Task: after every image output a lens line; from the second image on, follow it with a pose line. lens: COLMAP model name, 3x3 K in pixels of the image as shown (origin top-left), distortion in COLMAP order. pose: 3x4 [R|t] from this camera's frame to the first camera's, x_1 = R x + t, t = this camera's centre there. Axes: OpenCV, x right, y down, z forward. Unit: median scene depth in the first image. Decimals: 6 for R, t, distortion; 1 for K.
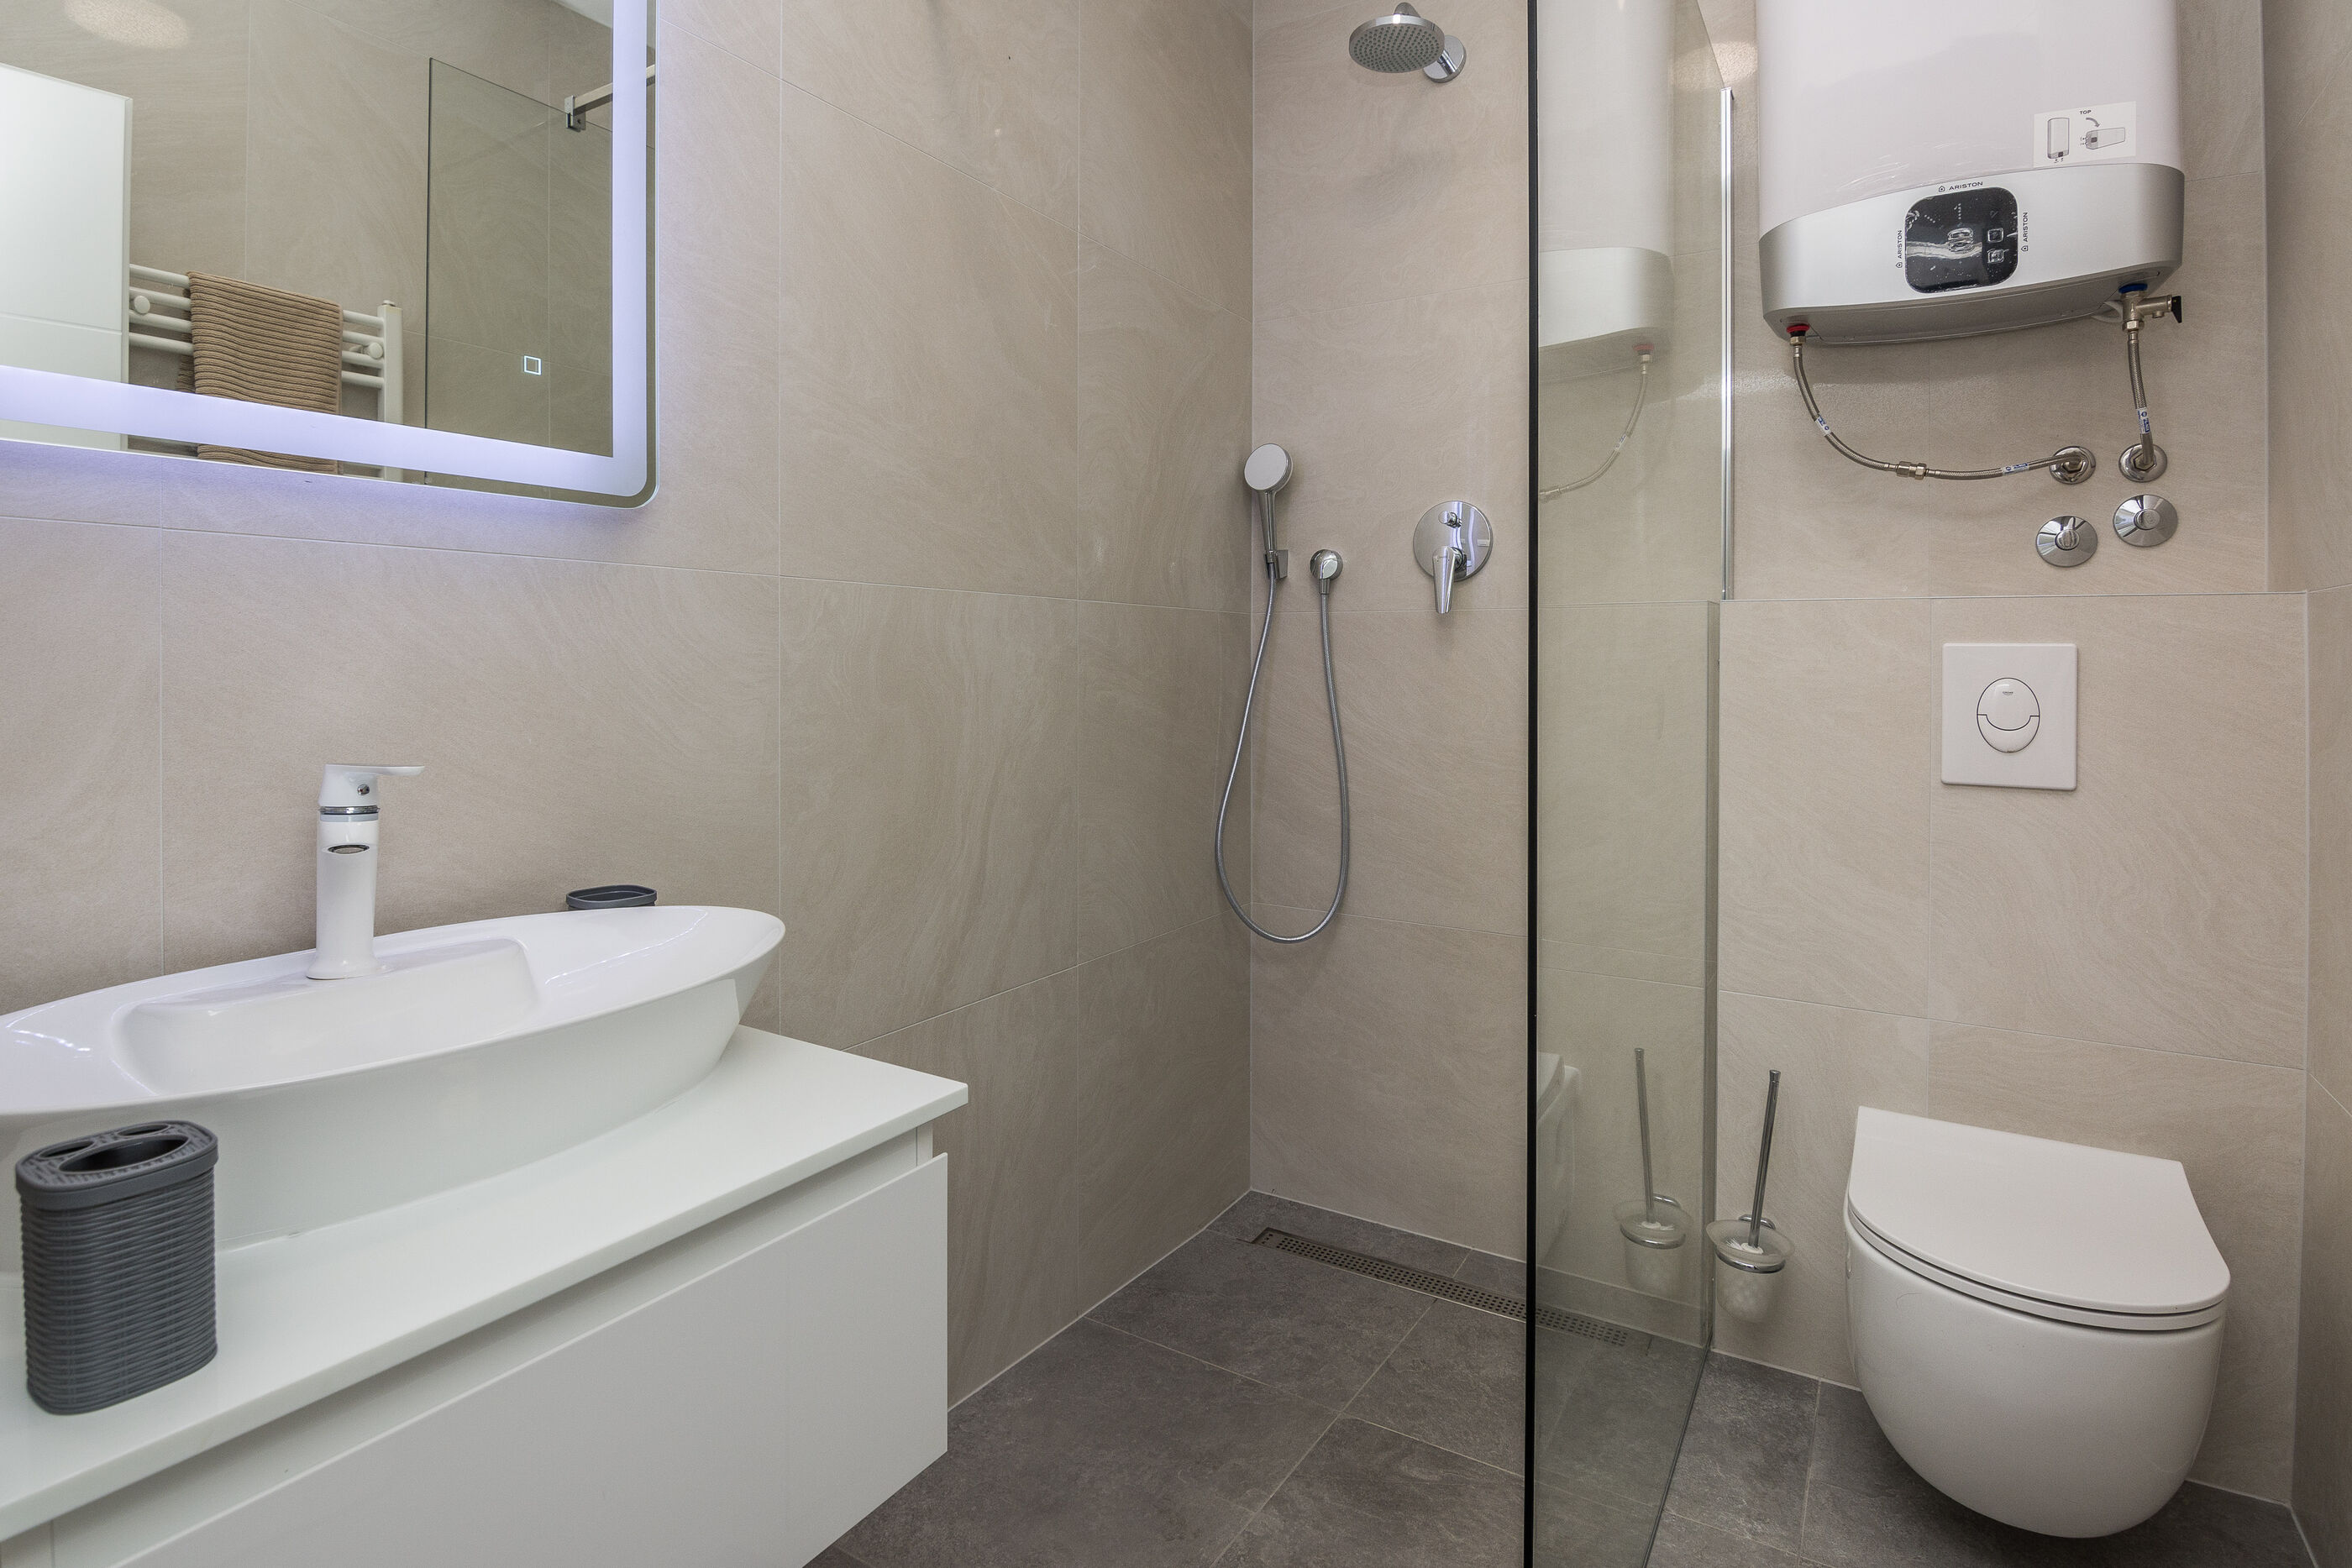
lens RADIAL K [[1207.9, 0, 1153.7], [0, 1207.9, 726.0], [0, 0, 1]] dist [-0.013825, -0.006271]
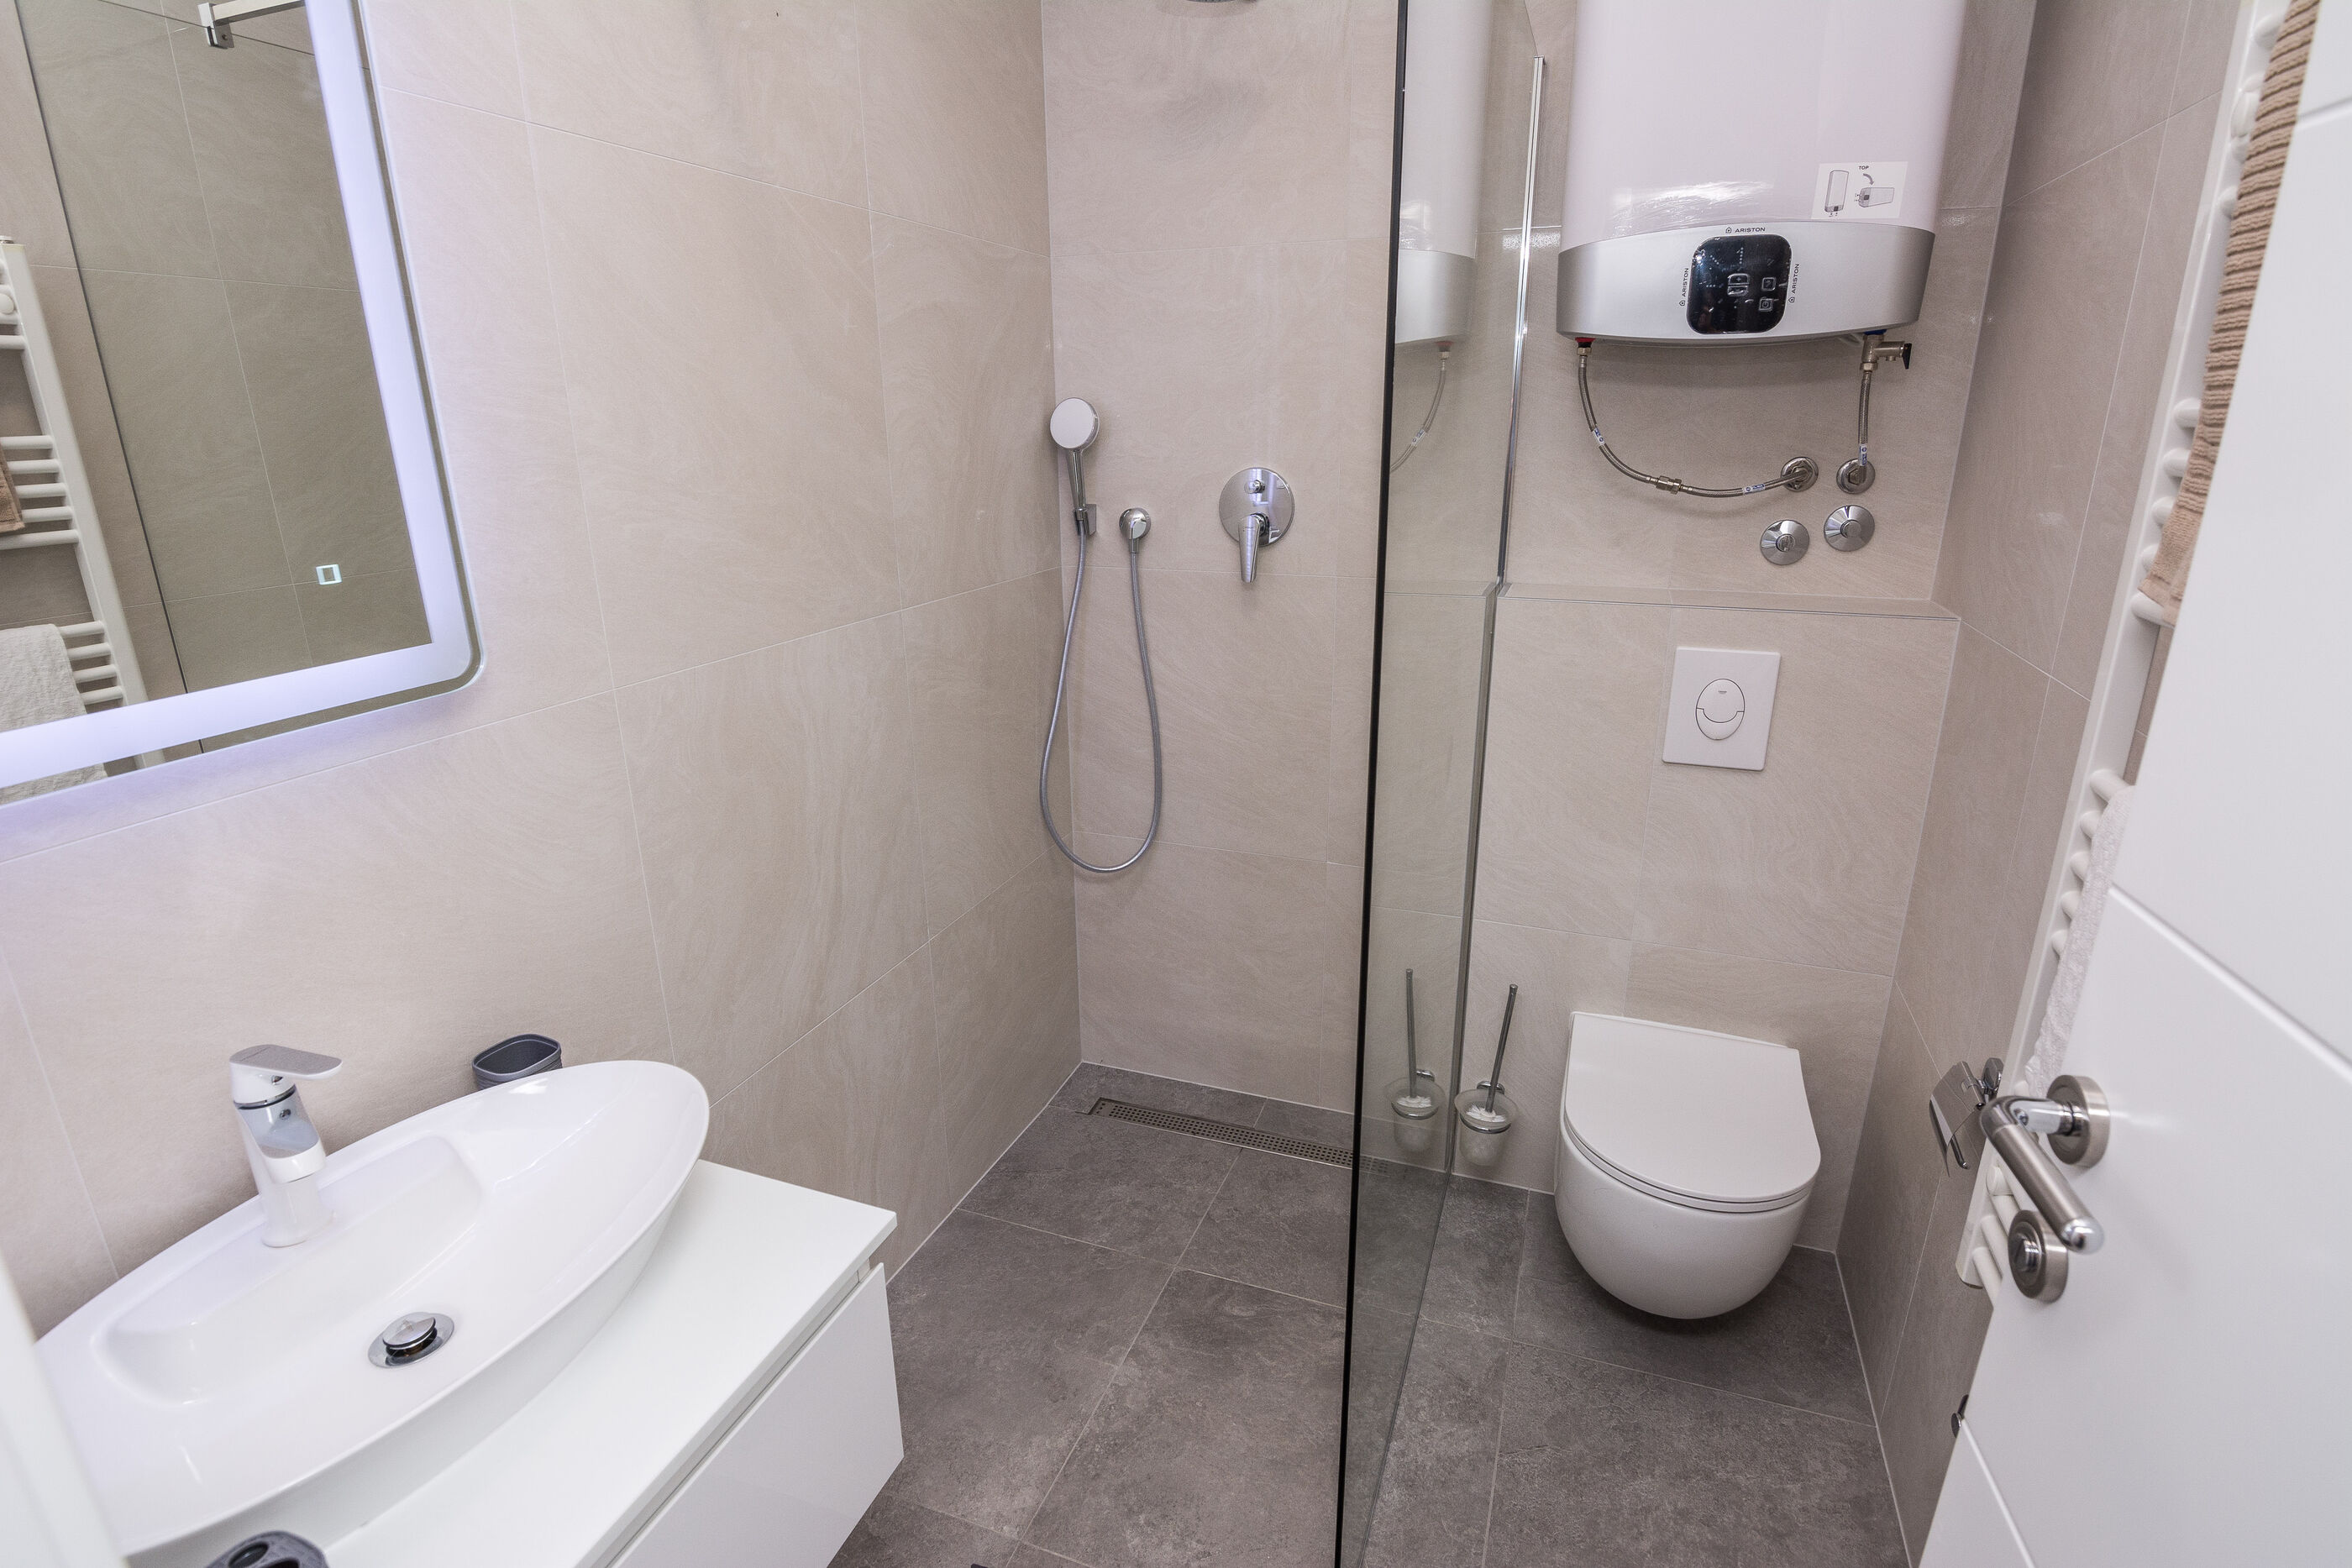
lens RADIAL K [[1169.4, 0, 1151.9], [0, 1169.4, 794.7], [0, 0, 1]] dist [-0.002142, -0.016201]
pose [[0.979682, -0.079269, 0.184228, -0.055565], [0.019758, 0.952255, 0.304663, -0.274695], [-0.199582, -0.294833, 0.934473, 0.004730]]
